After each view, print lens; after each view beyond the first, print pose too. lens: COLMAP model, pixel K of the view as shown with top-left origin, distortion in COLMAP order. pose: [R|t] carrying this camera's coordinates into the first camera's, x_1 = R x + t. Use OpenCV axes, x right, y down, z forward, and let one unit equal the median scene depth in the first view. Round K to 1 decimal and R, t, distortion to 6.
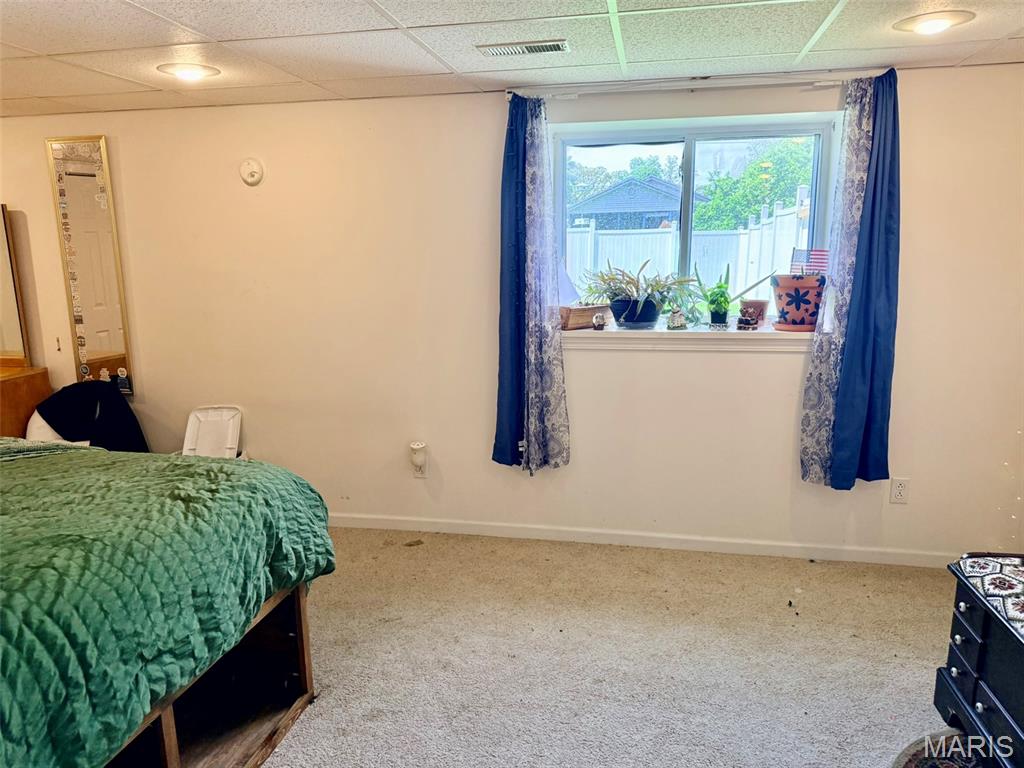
lens RADIAL K [[720.9, 0, 504.3], [0, 720.9, 385.2], [0, 0, 1]] dist [0.005913, -0.030383]
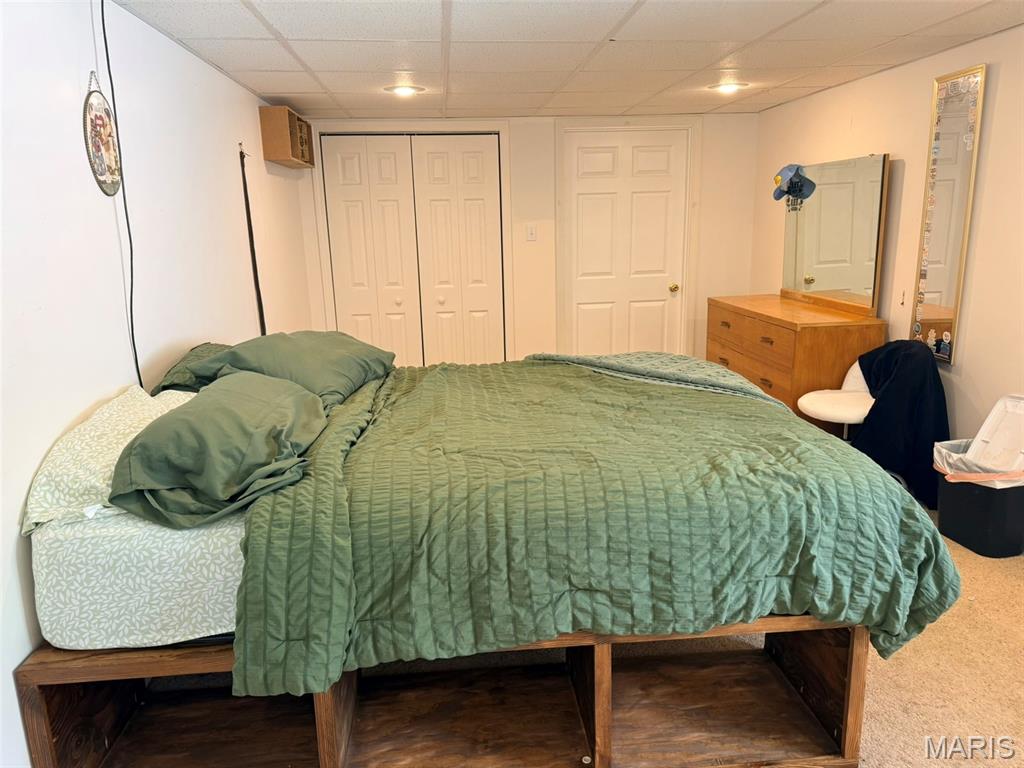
lens RADIAL K [[720.9, 0, 505.4], [0, 720.9, 381.7], [0, 0, 1]] dist [0.005913, -0.030383]
pose [[0.271428, 0.215268, -0.938076, 0.346093], [-0.158257, 0.971382, 0.177120, -0.072948], [0.949359, 0.100382, 0.297727, 0.456954]]
